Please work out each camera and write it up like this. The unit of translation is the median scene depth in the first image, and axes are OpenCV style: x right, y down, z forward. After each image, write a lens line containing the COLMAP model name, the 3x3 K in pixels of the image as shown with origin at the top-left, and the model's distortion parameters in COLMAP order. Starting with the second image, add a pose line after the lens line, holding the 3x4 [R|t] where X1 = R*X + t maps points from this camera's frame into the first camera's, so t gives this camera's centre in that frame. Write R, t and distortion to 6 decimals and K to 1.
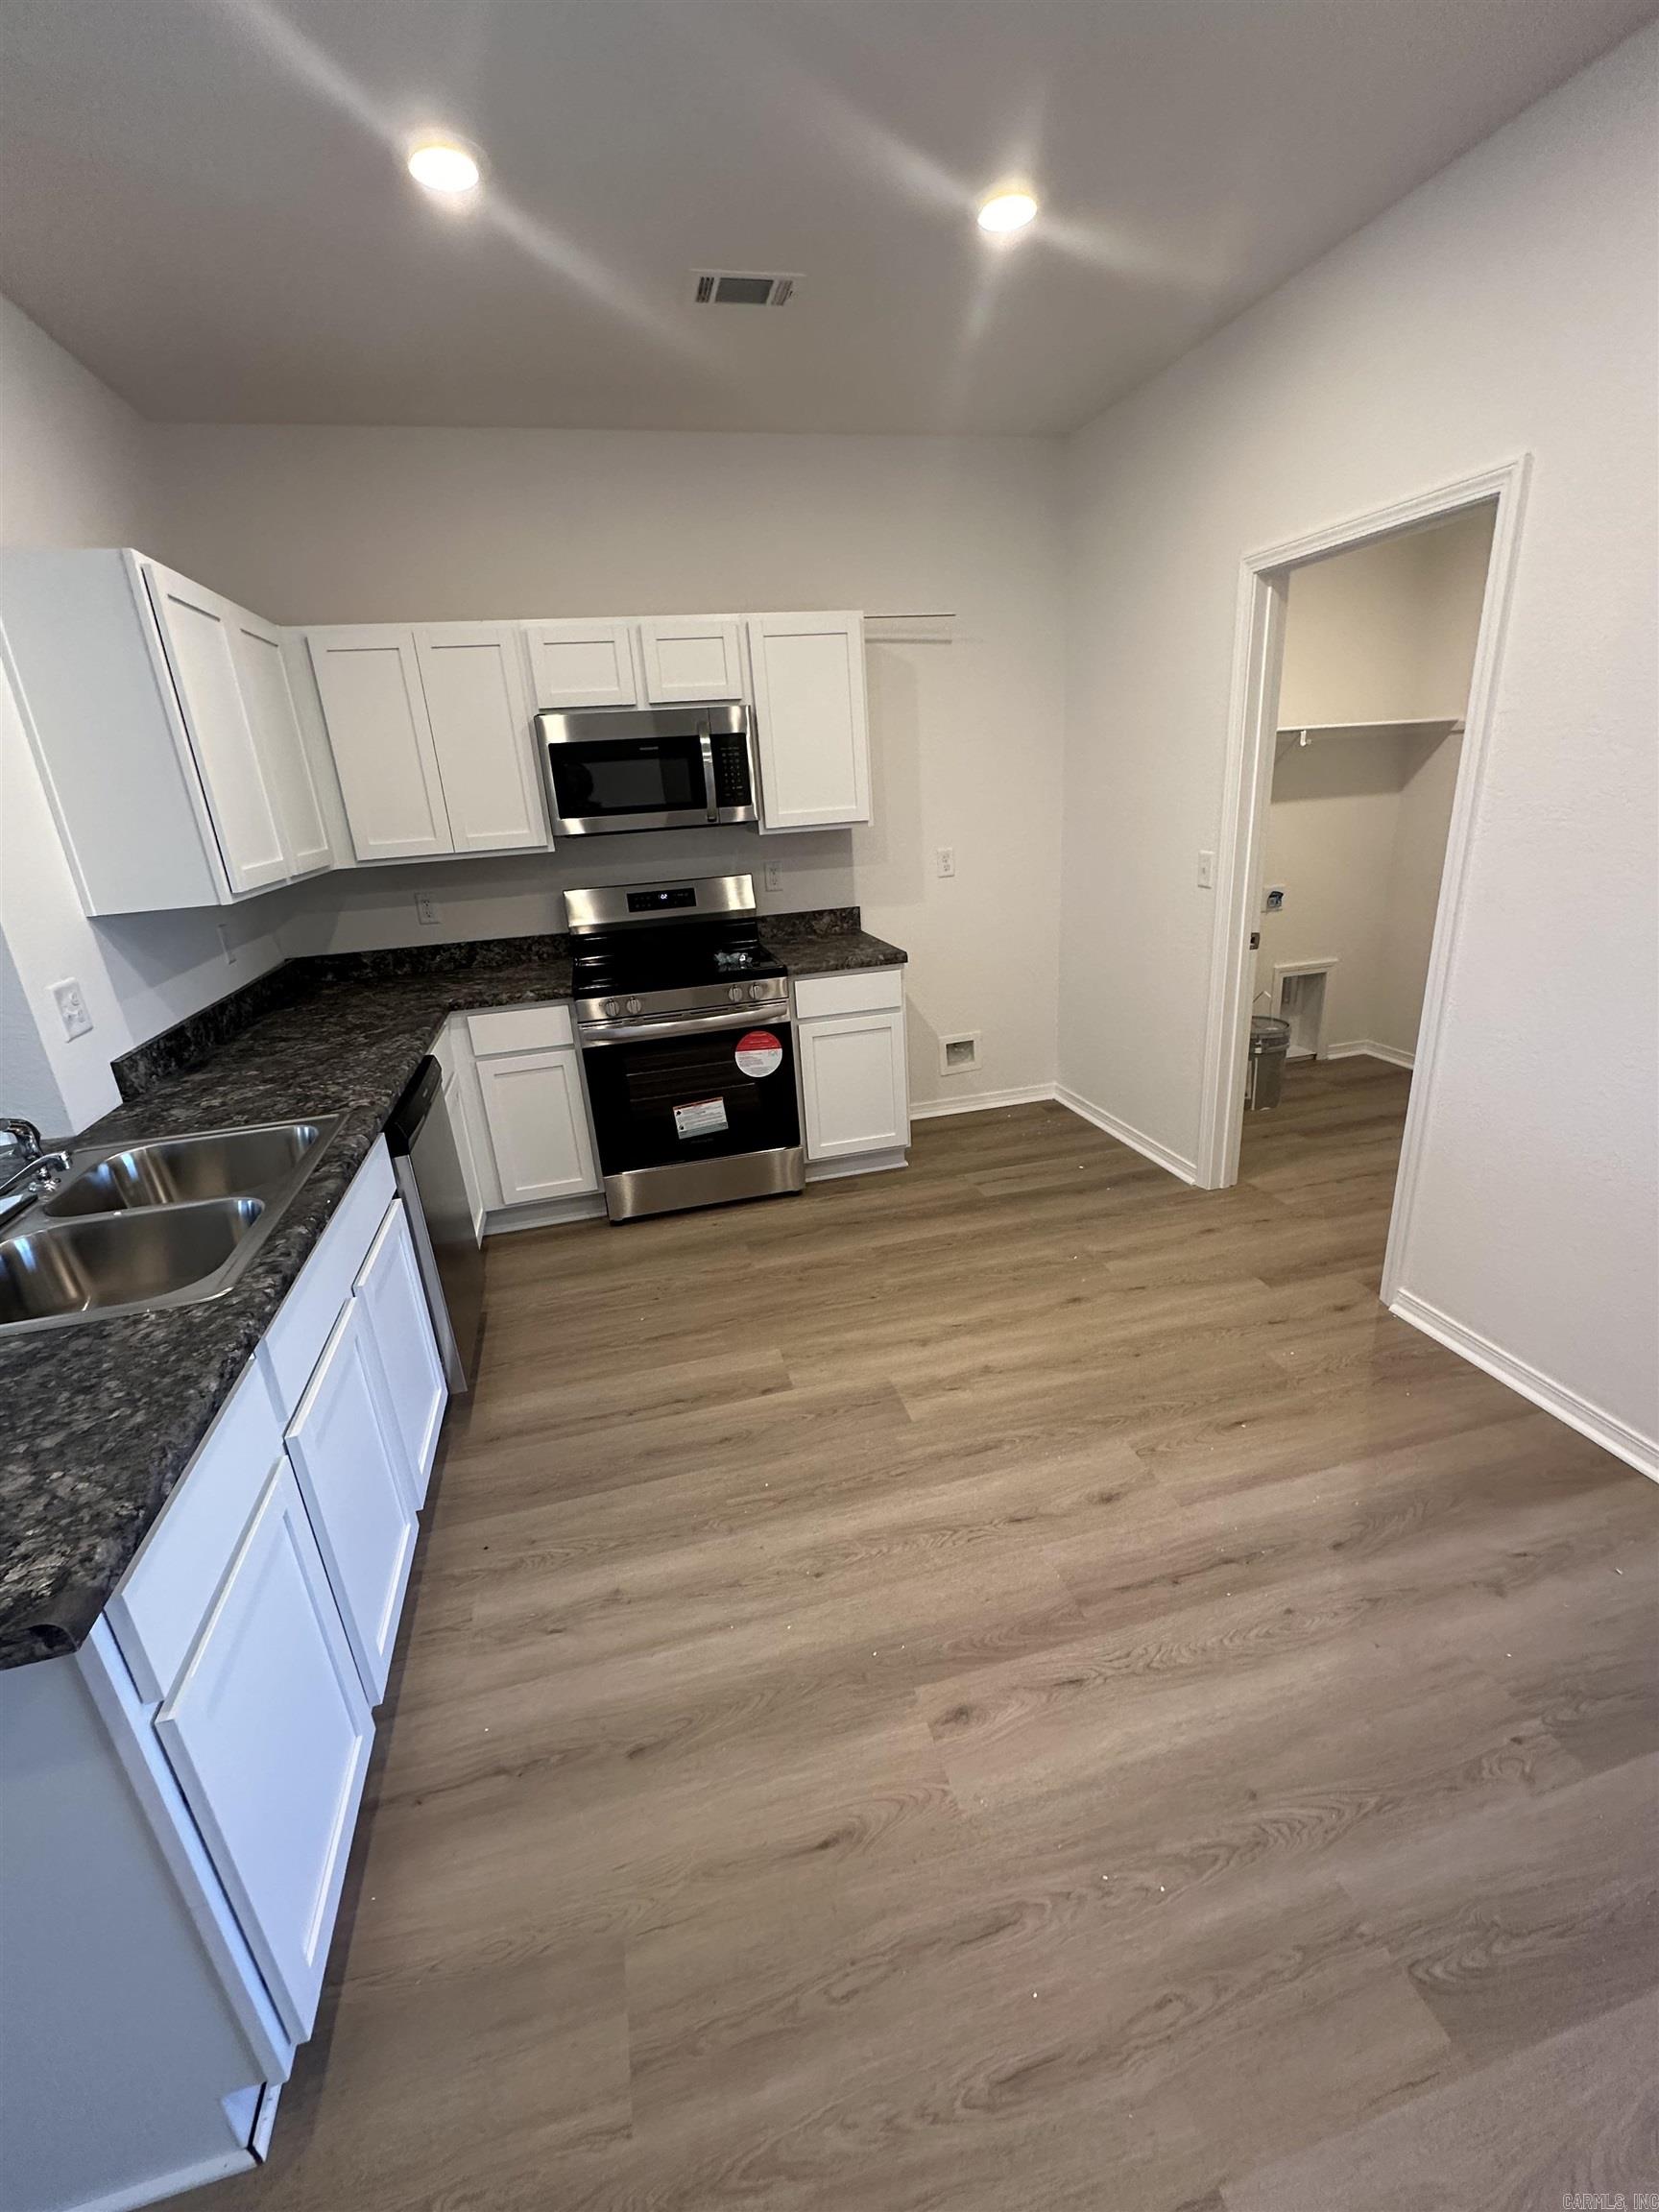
lens RADIAL K [[928.5, 0, 828.4], [0, 928.5, 1101.5], [0, 0, 1]] dist [-0.001843, -0.000283]
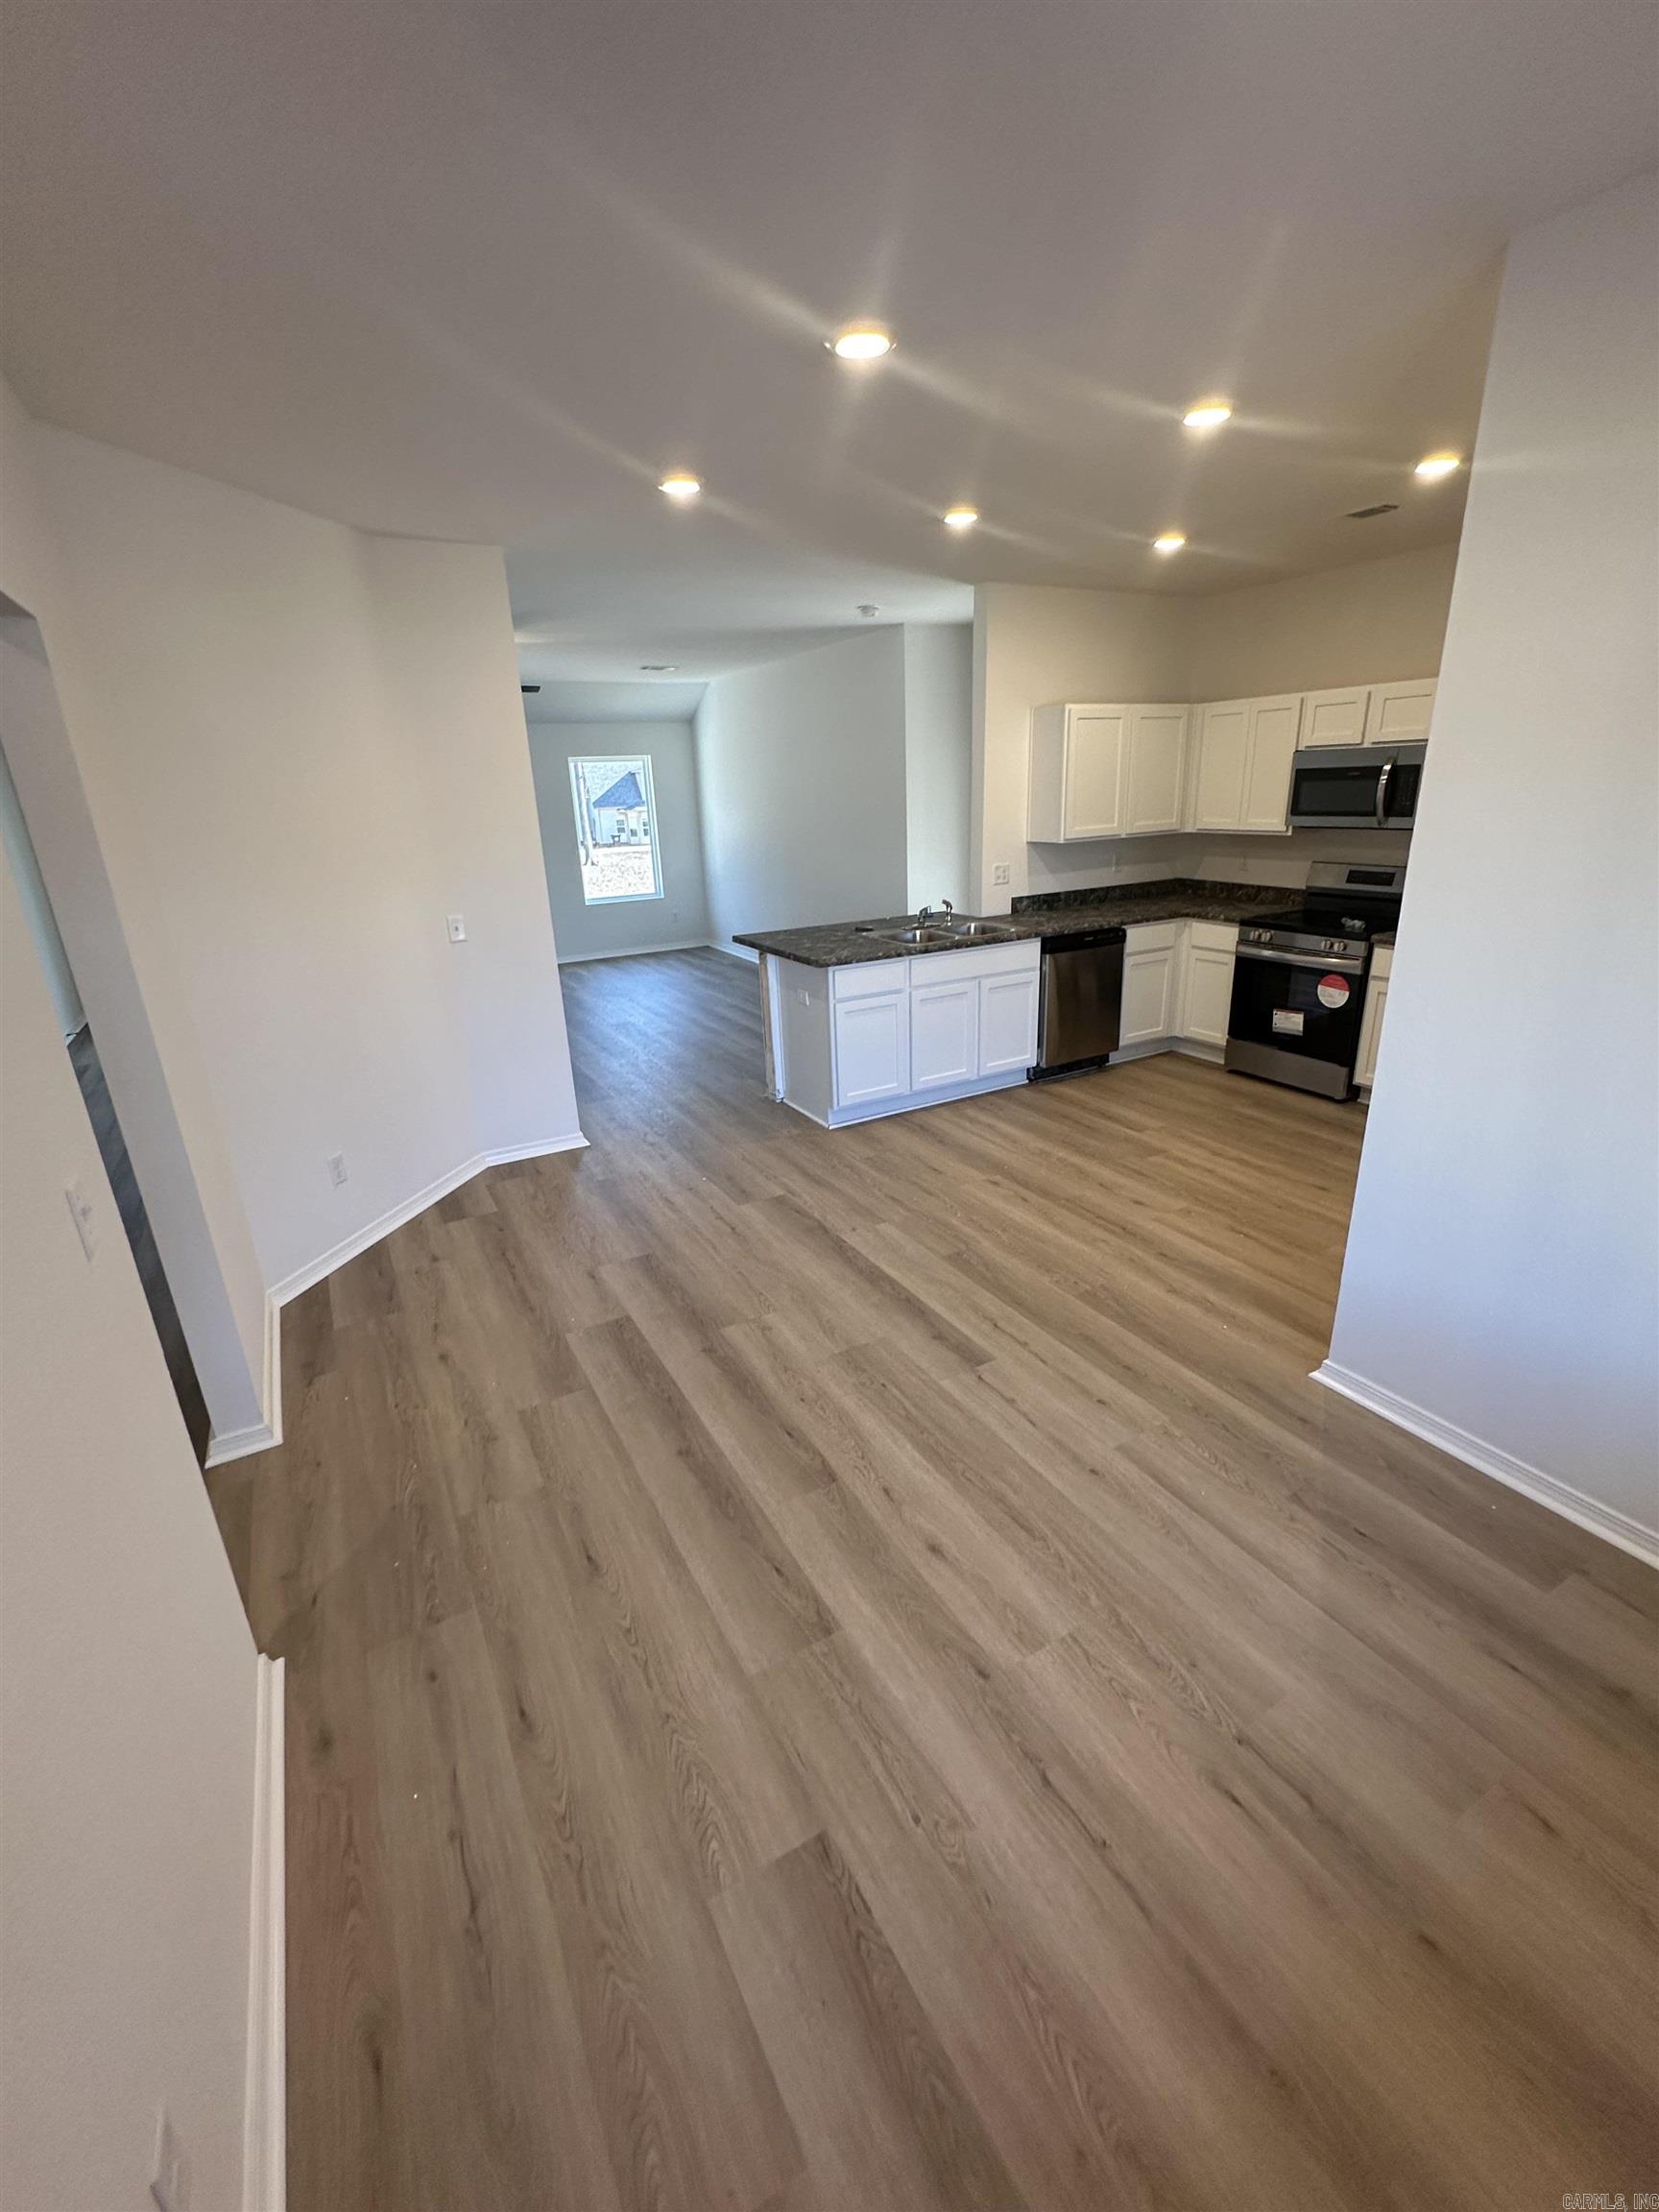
lens RADIAL K [[928.5, 0, 828.4], [0, 928.5, 1101.5], [0, 0, 1]] dist [-0.001843, -0.000283]
pose [[0.253142, 0.363753, -0.896439, 1.171568], [-0.301431, 0.910149, 0.284197, -0.074335], [0.919271, 0.198273, 0.340043, -0.183158]]
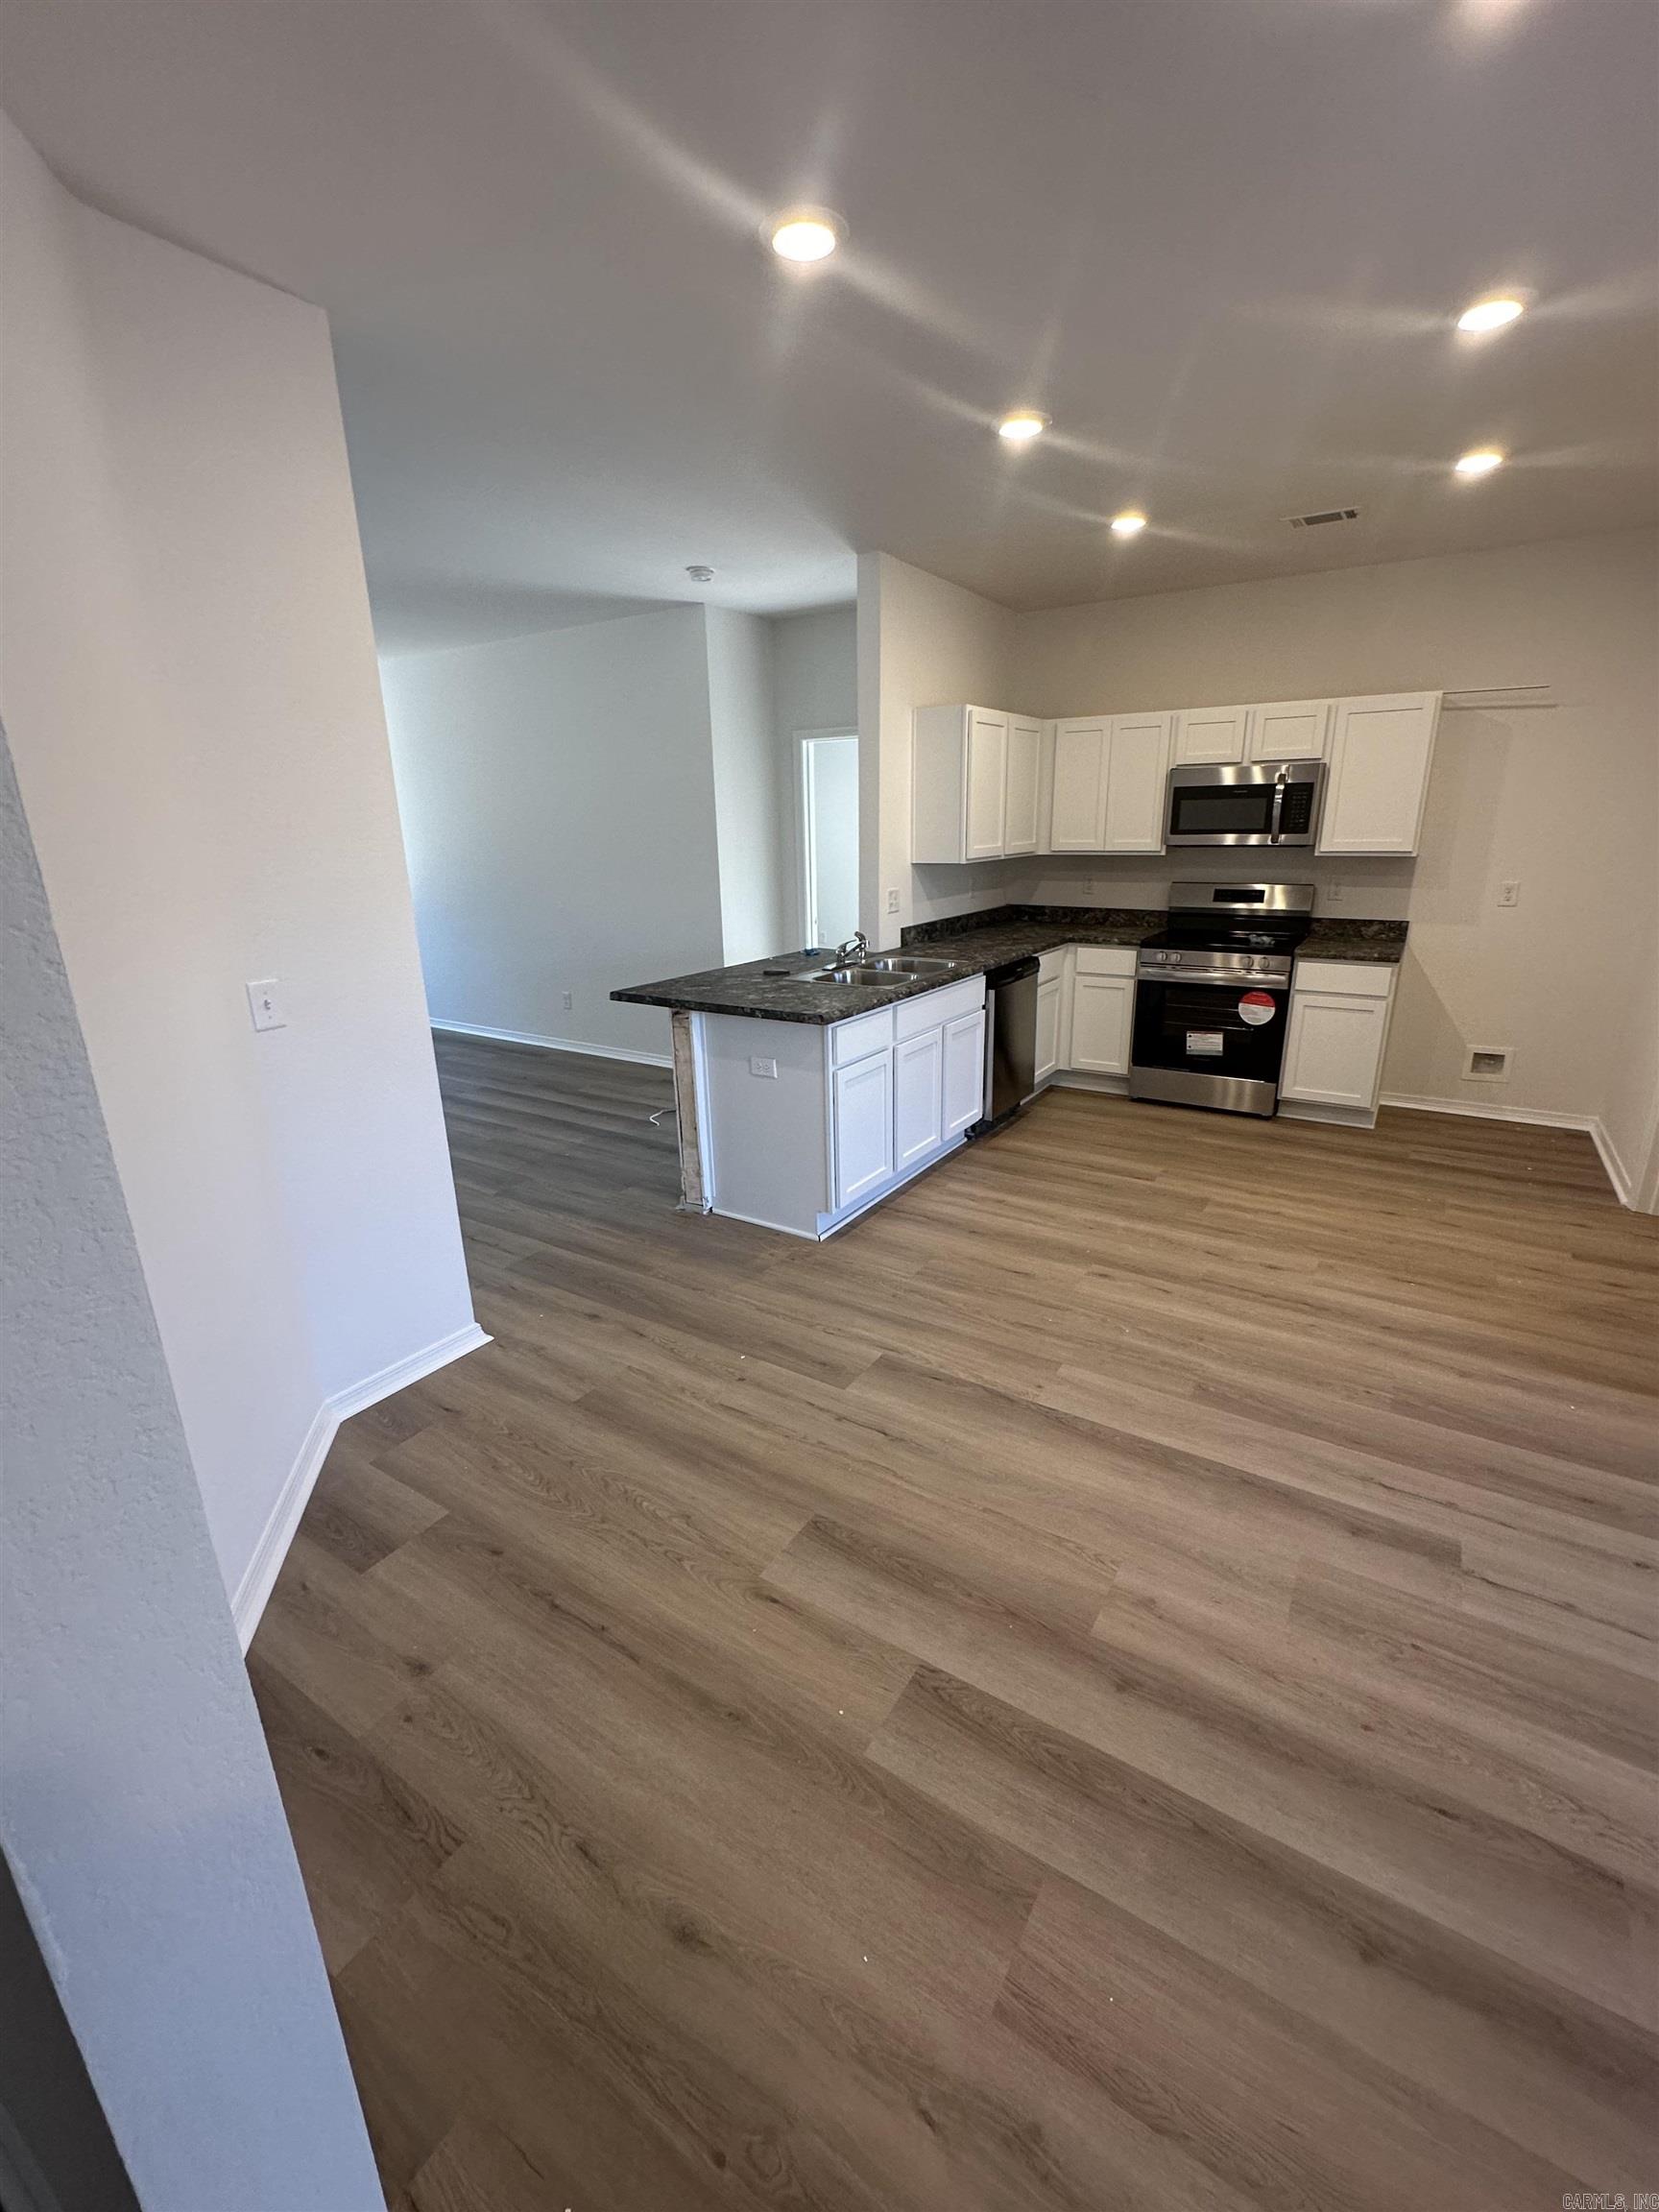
lens RADIAL K [[928.5, 0, 828.4], [0, 928.5, 1101.5], [0, 0, 1]] dist [-0.001843, -0.000283]
pose [[0.676304, 0.262143, -0.688400, 0.538945], [-0.268376, 0.957990, 0.101143, 0.127791], [0.685994, 0.116347, 0.718245, -0.484397]]
